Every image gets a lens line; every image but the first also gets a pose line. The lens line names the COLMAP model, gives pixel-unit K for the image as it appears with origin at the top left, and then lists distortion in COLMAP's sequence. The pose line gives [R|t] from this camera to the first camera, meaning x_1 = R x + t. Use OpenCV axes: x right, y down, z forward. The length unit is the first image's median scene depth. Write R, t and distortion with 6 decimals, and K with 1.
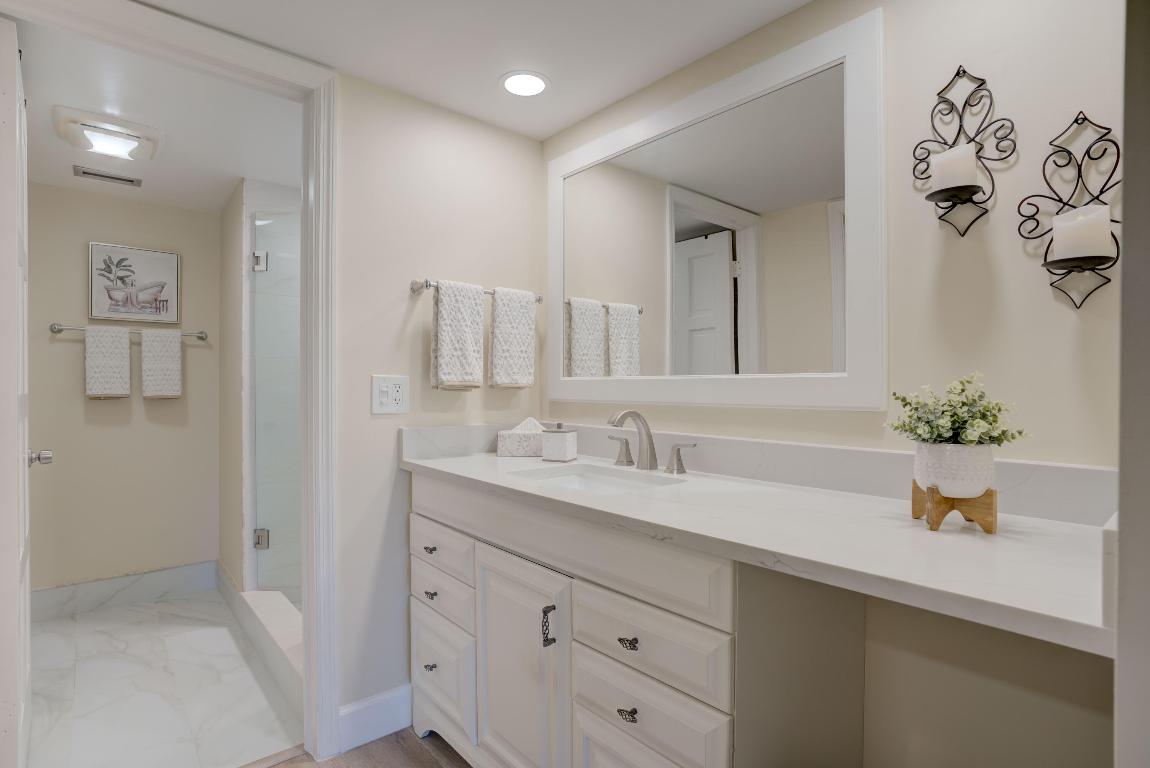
lens RADIAL K [[573.4, 0, 575.0], [0, 573.4, 384.0], [0, 0, 1]] dist [-0.000872, -0.000162]
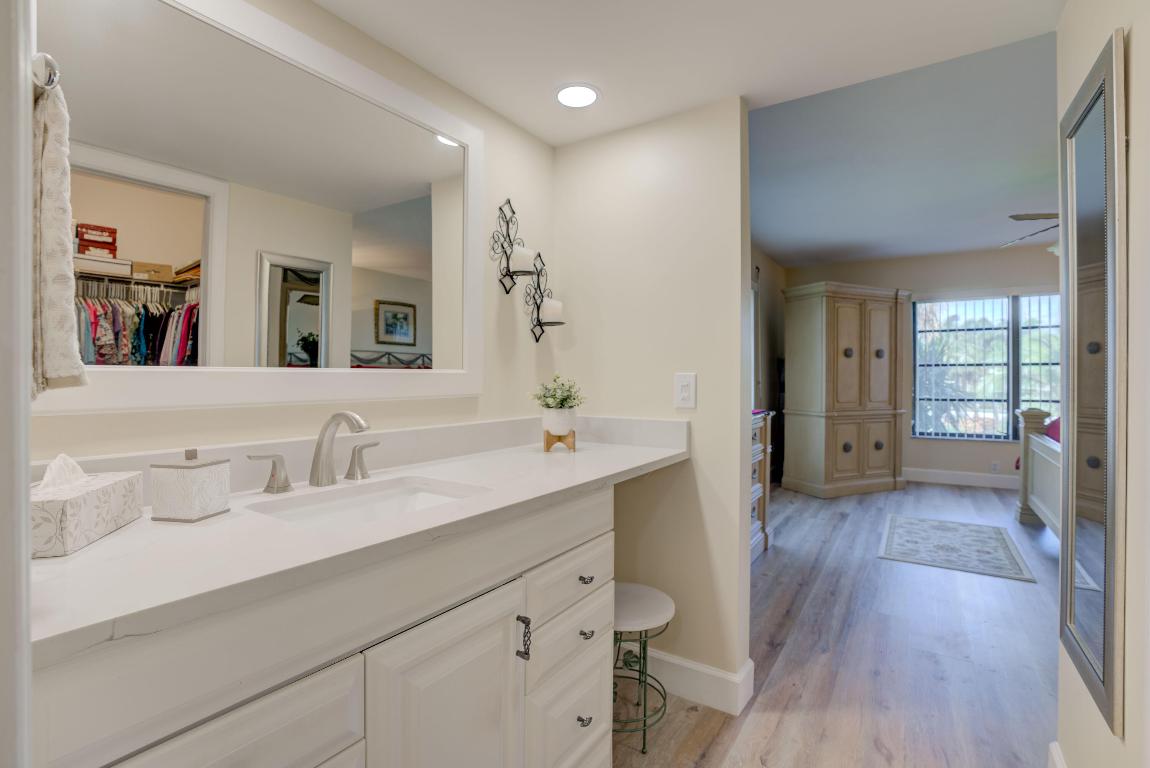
lens RADIAL K [[522.5, 0, 575.0], [0, 522.5, 384.0], [0, 0, 1]] dist [-0.069858, 0.025574]
pose [[-0.264226, -0.013398, 0.964368, -0.847500], [-0.002579, 0.999910, 0.013185, -0.001985], [-0.964457, 0.000997, -0.264237, 1.109975]]
